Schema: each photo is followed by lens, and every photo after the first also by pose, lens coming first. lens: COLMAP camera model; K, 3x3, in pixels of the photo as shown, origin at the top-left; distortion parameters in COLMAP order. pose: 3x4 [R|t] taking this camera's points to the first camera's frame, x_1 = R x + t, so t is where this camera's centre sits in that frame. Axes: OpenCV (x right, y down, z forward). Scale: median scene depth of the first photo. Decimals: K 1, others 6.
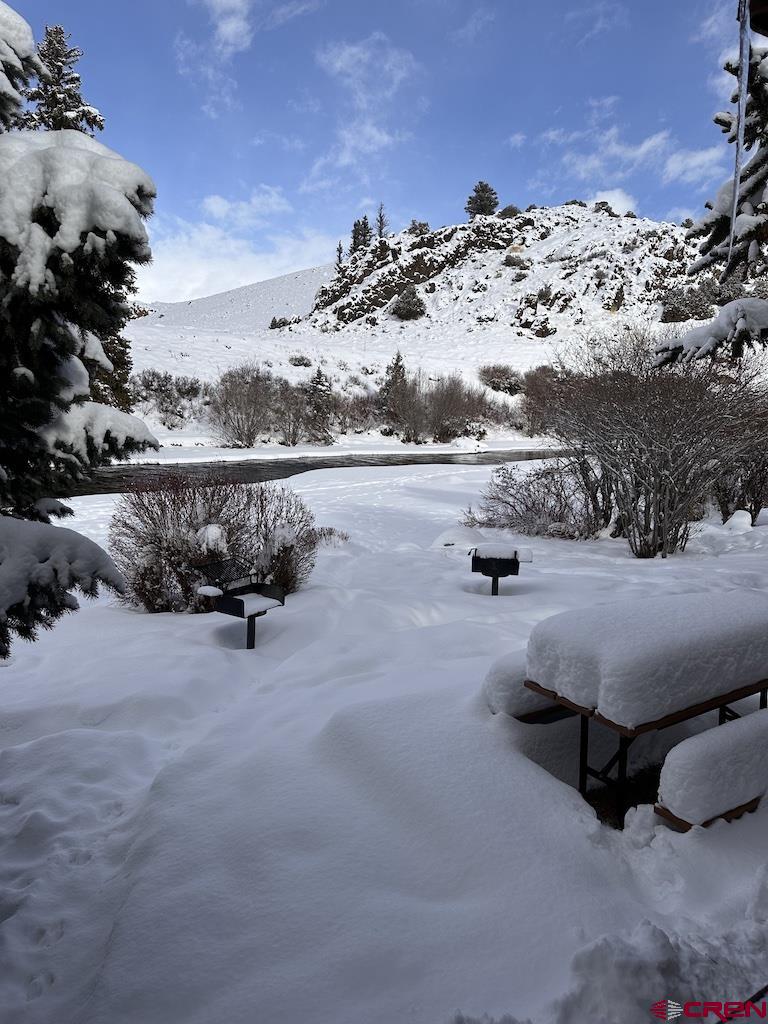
lens RADIAL K [[697.7, 0, 388.2], [0, 697.7, 512.2], [0, 0, 1]] dist [0.010104, -0.001925]
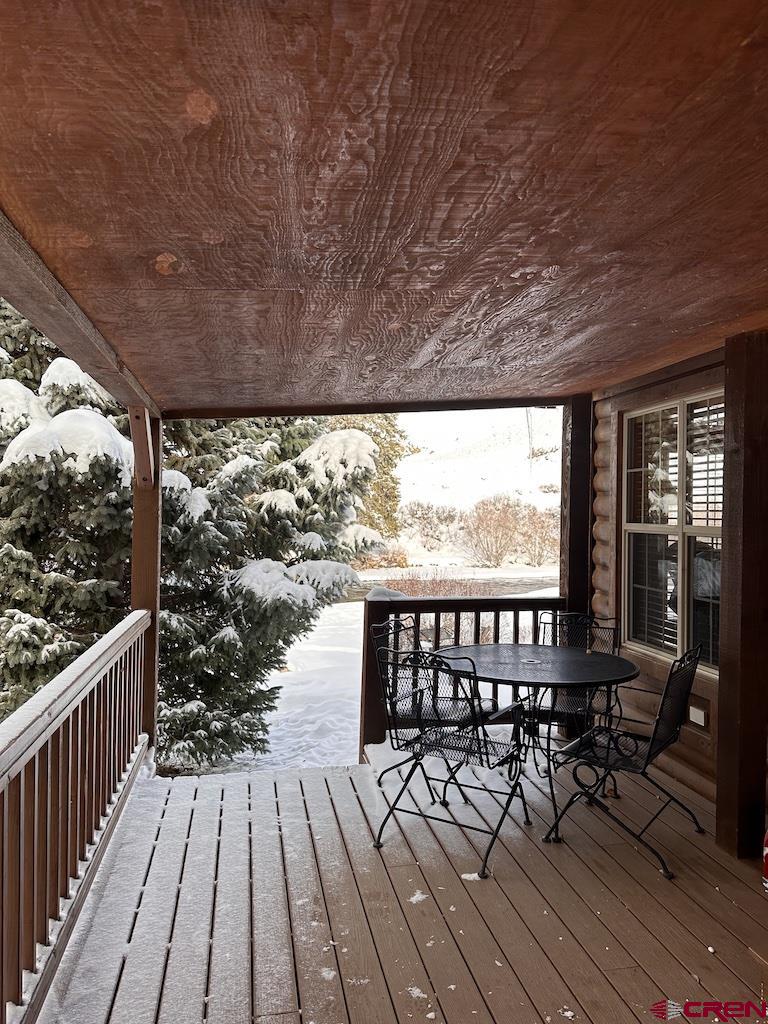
lens RADIAL K [[697.7, 0, 385.0], [0, 697.7, 510.0], [0, 0, 1]] dist [0.010104, -0.001925]
pose [[0.929567, -0.023836, -0.367881, 0.047792], [-0.042933, 0.984117, -0.172249, 0.017702], [0.366144, 0.175911, 0.913780, -0.101187]]
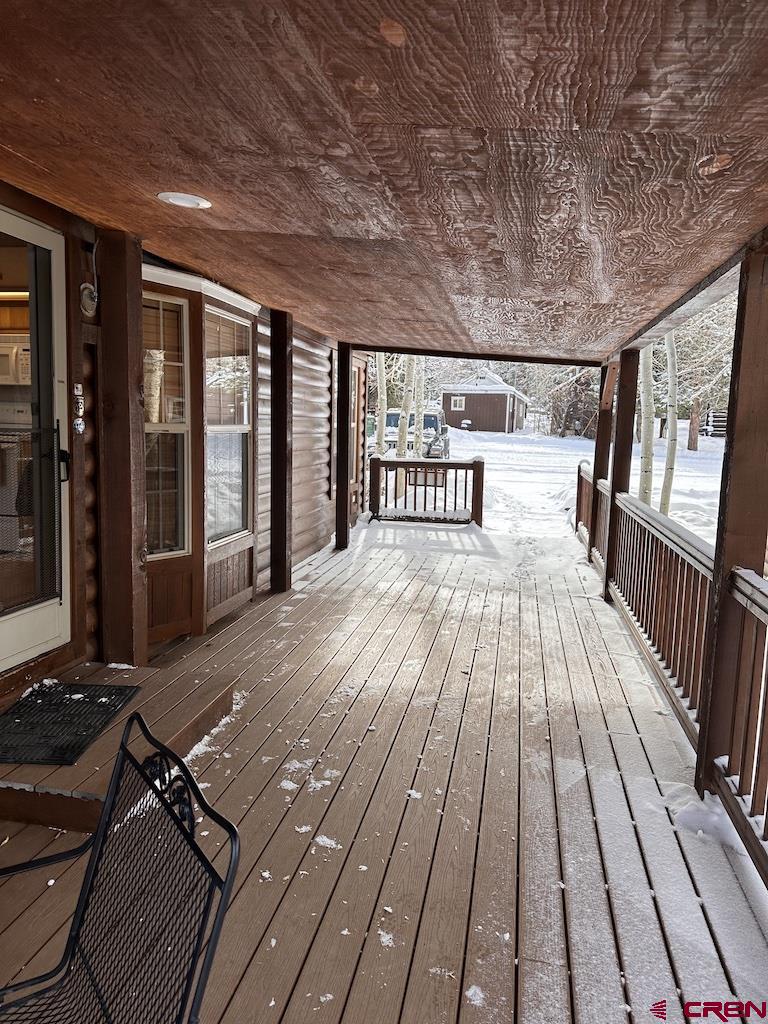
lens RADIAL K [[697.7, 0, 382.5], [0, 697.7, 515.7], [0, 0, 1]] dist [0.010104, -0.001925]
pose [[-0.715620, -0.145356, 0.683198, -0.121665], [0.065027, 0.959996, 0.272360, -0.033678], [-0.695456, 0.239333, -0.677540, 0.195530]]
